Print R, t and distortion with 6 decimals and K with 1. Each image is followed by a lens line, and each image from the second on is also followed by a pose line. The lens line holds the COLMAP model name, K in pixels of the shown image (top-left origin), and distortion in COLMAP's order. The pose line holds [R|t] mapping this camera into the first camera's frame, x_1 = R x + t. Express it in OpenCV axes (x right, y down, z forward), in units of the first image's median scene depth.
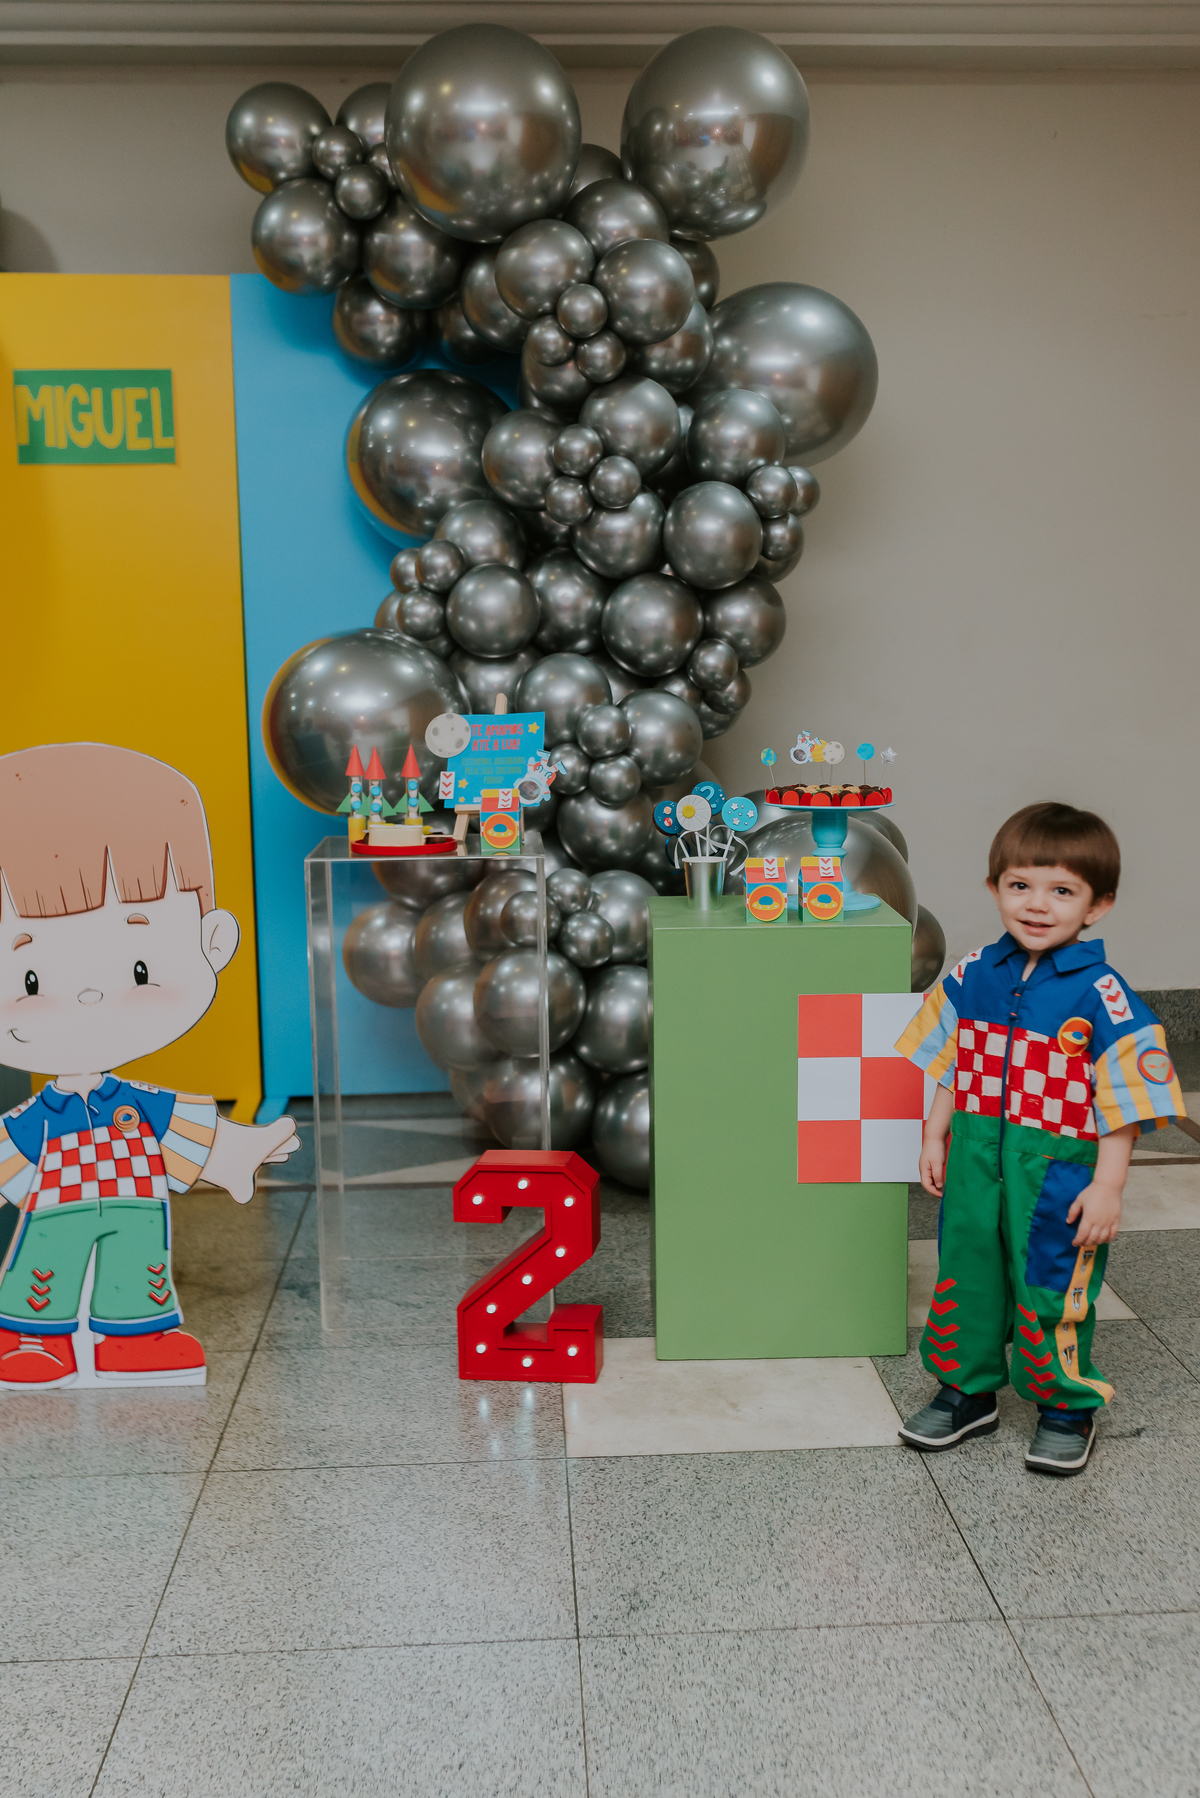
lens RADIAL K [[1954.6, 0, 603.3], [0, 1954.6, 903.3], [0, 0, 1]] dist [0.035792, 0.019471]
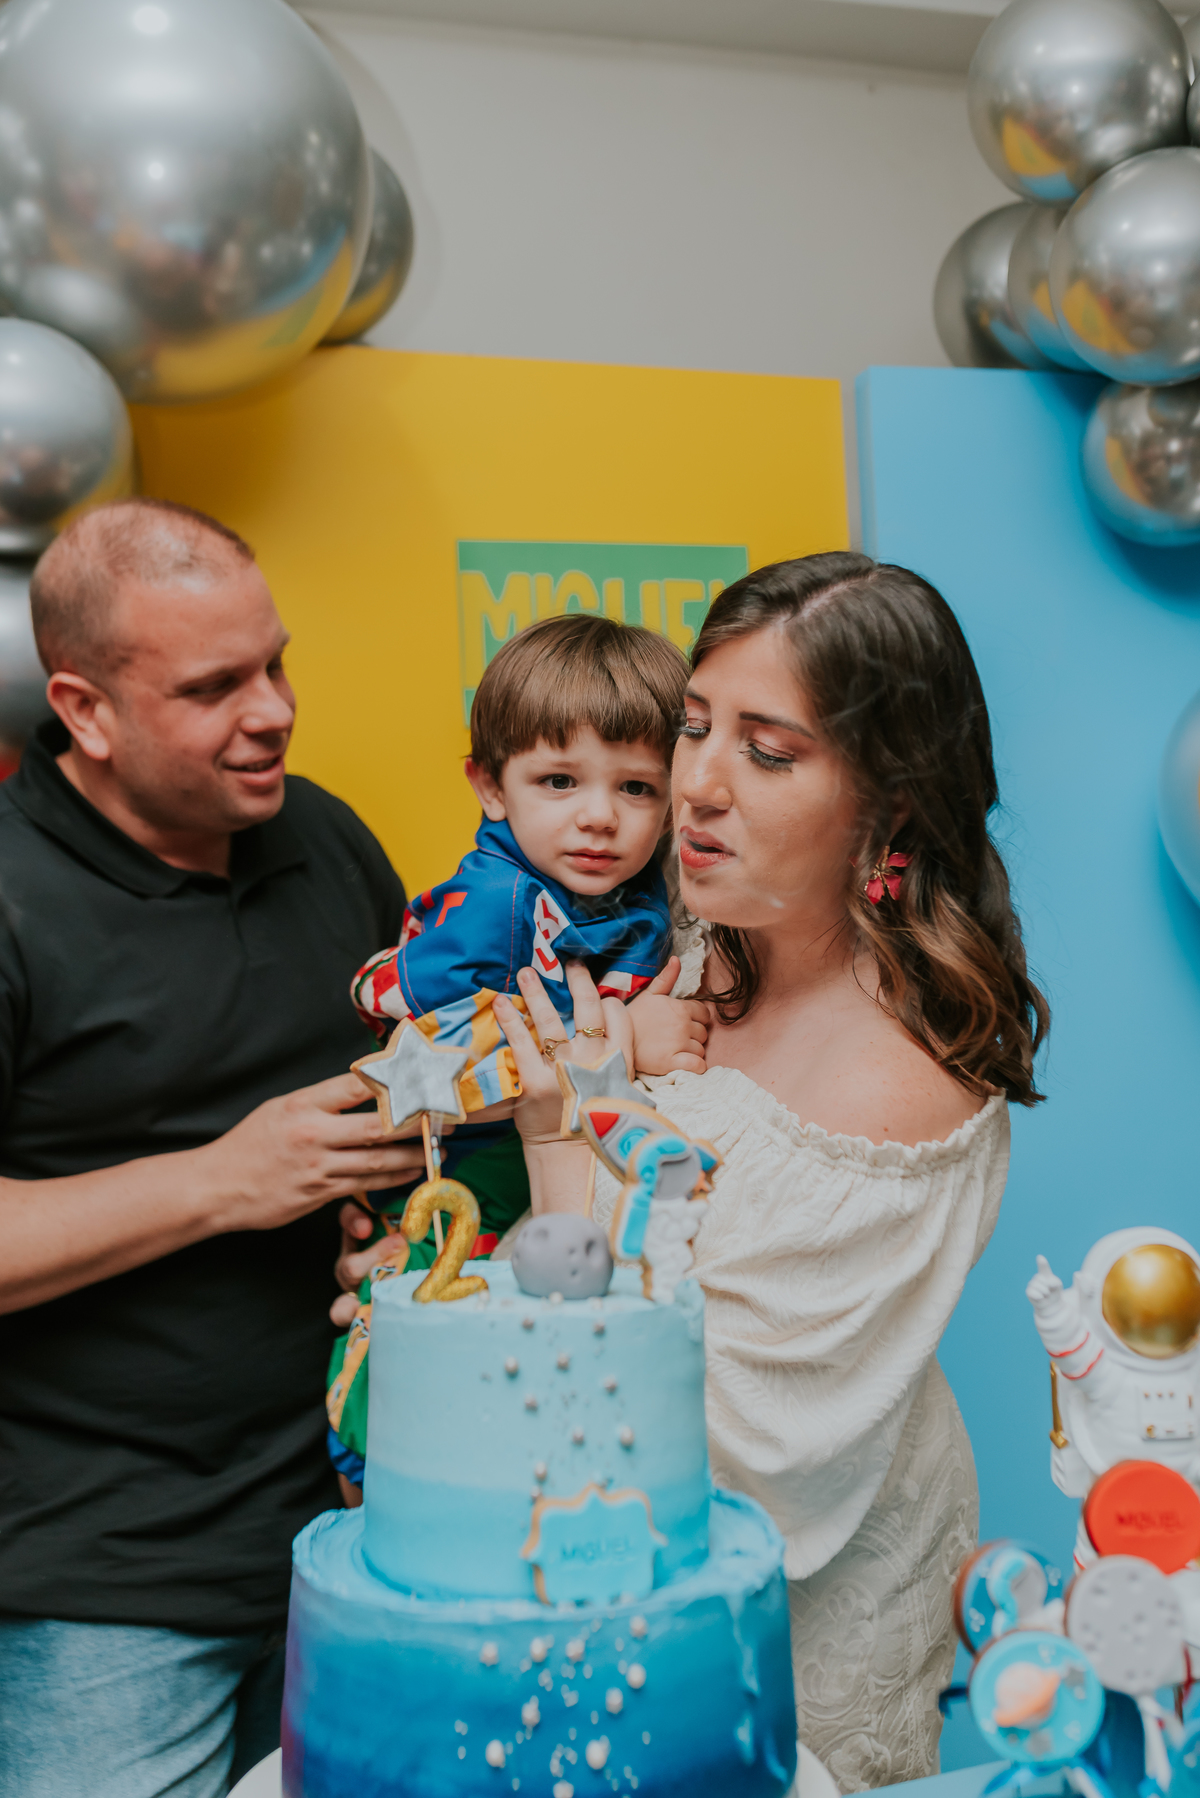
lens RADIAL K [[1854.8, 0, 608.7], [0, 1854.8, 871.8], [0, 0, 1]] dist [-0.009303, -0.016236]
pose [[0.968522, -0.026492, 0.247515, -0.432486], [0.062634, 0.988266, -0.139307, -0.140066], [-0.240920, 0.150425, 0.958817, 0.639627]]
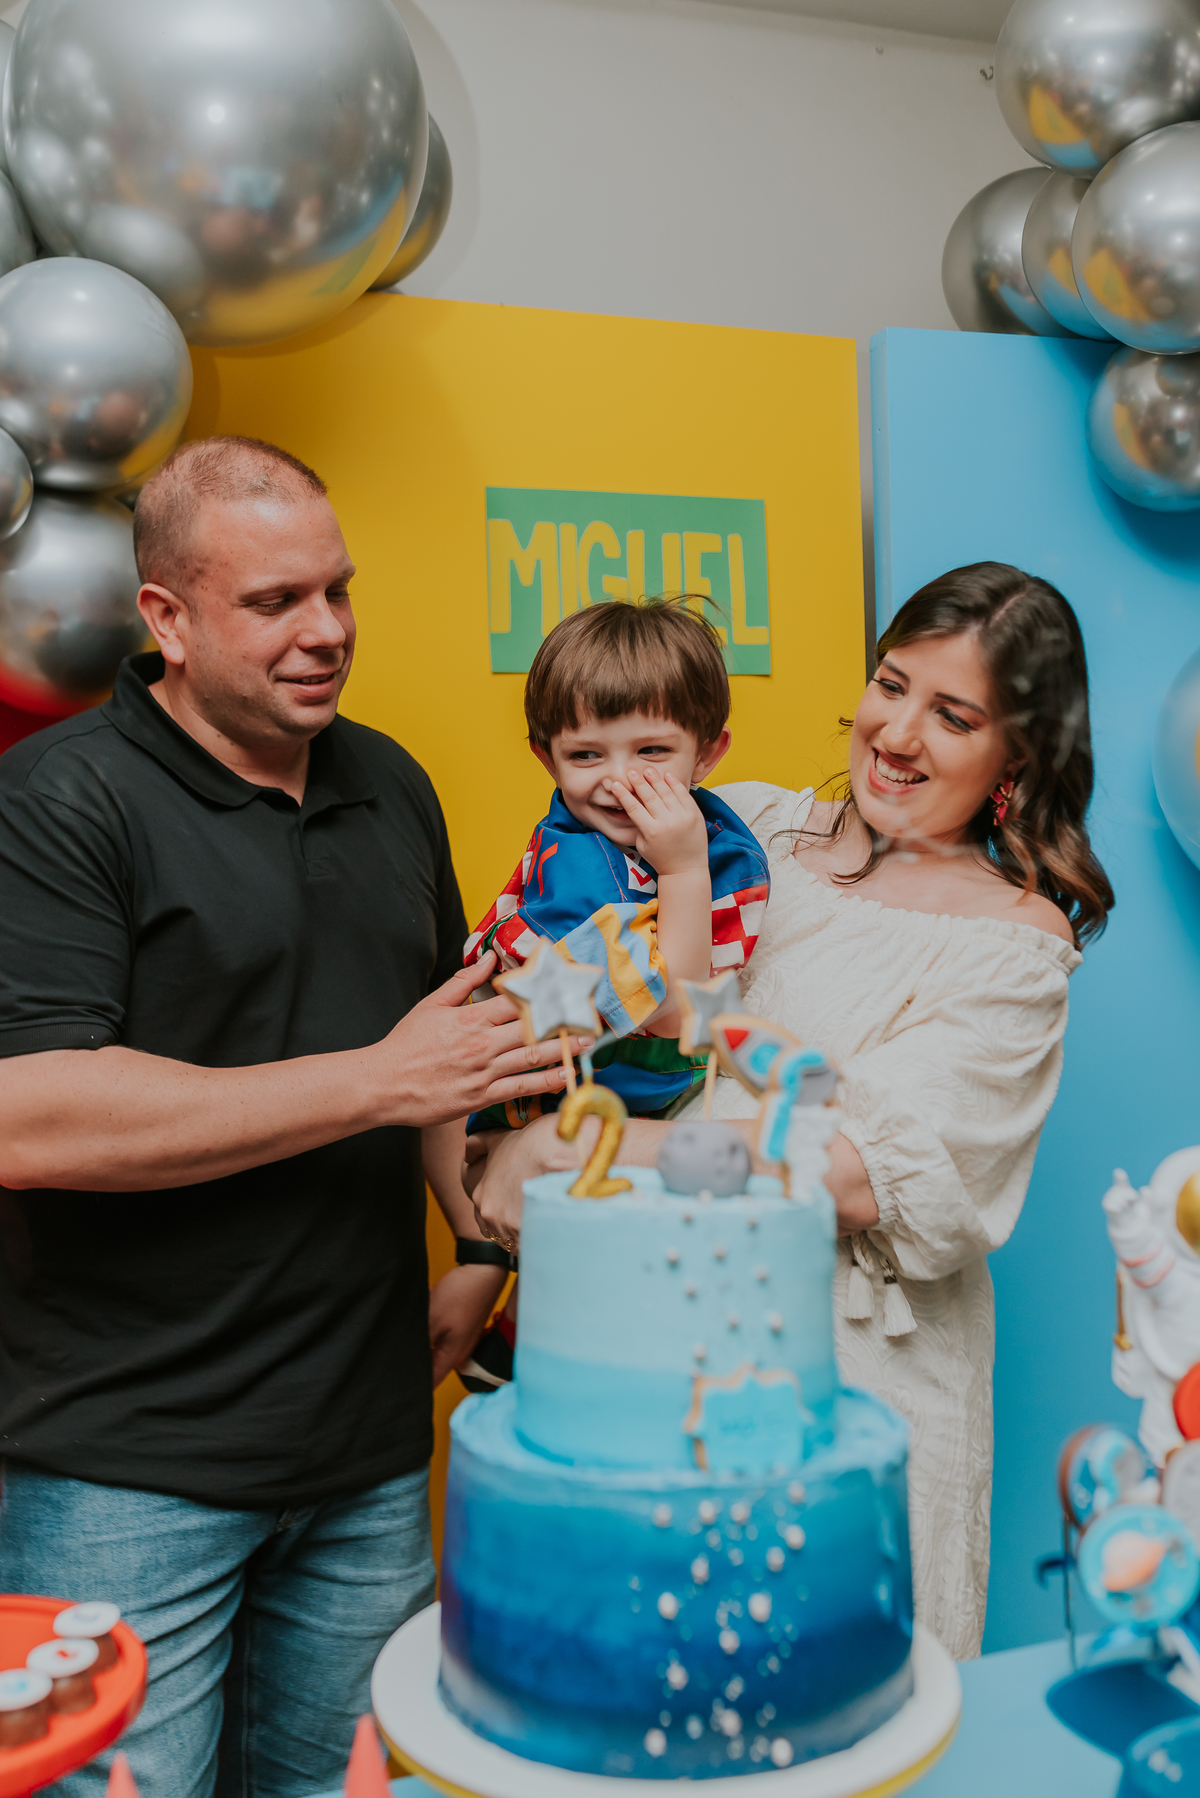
lens RADIAL K [[1841.8, 0, 597.5], [0, 1841.8, 895.3], [0, 0, 1]] dist [-0.010606, -0.014091]
pose [[0.959650, -0.018775, 0.280569, -0.462348], [0.048830, 0.993736, -0.100519, -0.136534], [-0.276924, 0.110163, 0.954556, 0.635480]]
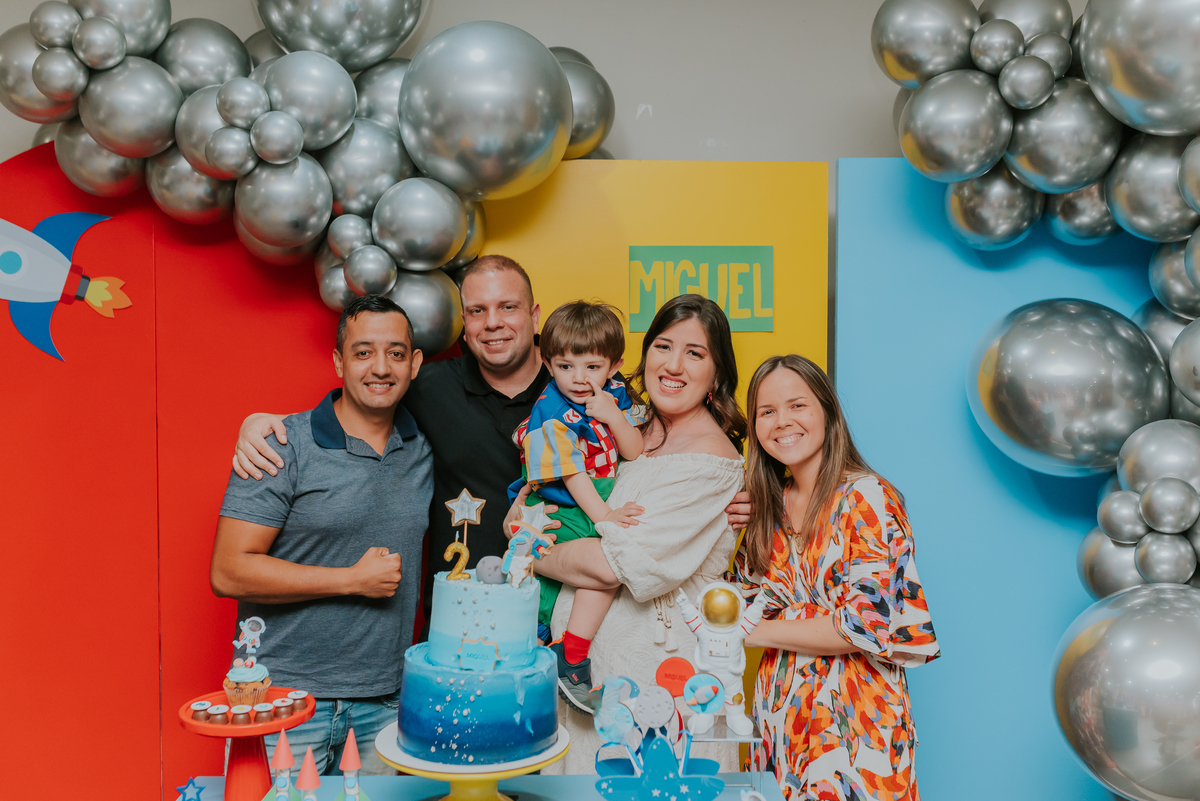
lens RADIAL K [[1186.1, 0, 585.5], [0, 1186.1, 398.9], [0, 0, 1]] dist [0.004233, -0.013815]
pose [[0.998295, 0.015806, -0.056196, -0.325742], [-0.020202, 0.996705, -0.078552, -0.155851], [0.054769, 0.079553, 0.995325, 0.411140]]
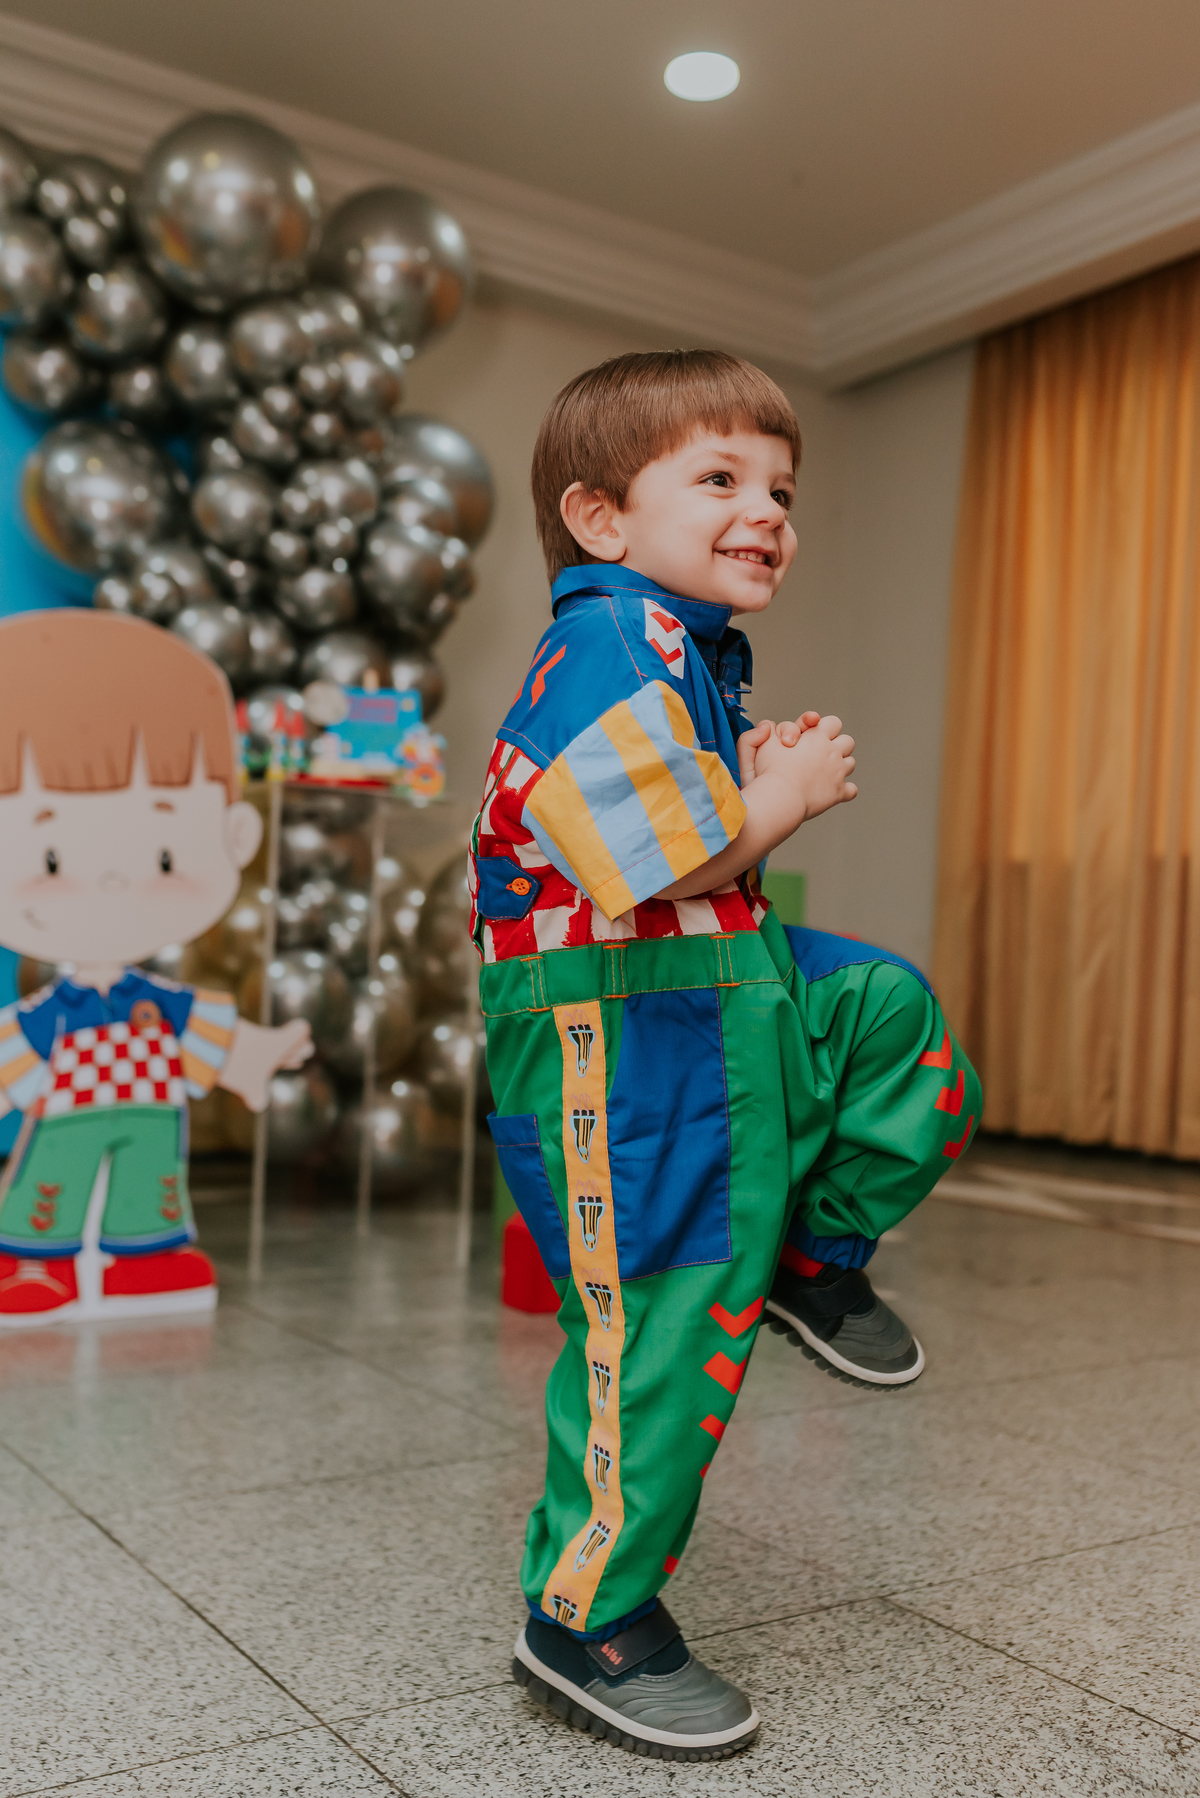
lens RADIAL K [[1742.7, 0, 597.8], [0, 1742.7, 913.7], [0, 0, 1]] dist [0.002851, 0.019586]
pose [[0.854517, 0.060482, 0.515890, -0.358496], [0.019885, 0.988660, -0.148846, 0.138355], [-0.519042, 0.137450, 0.843625, 0.136794]]
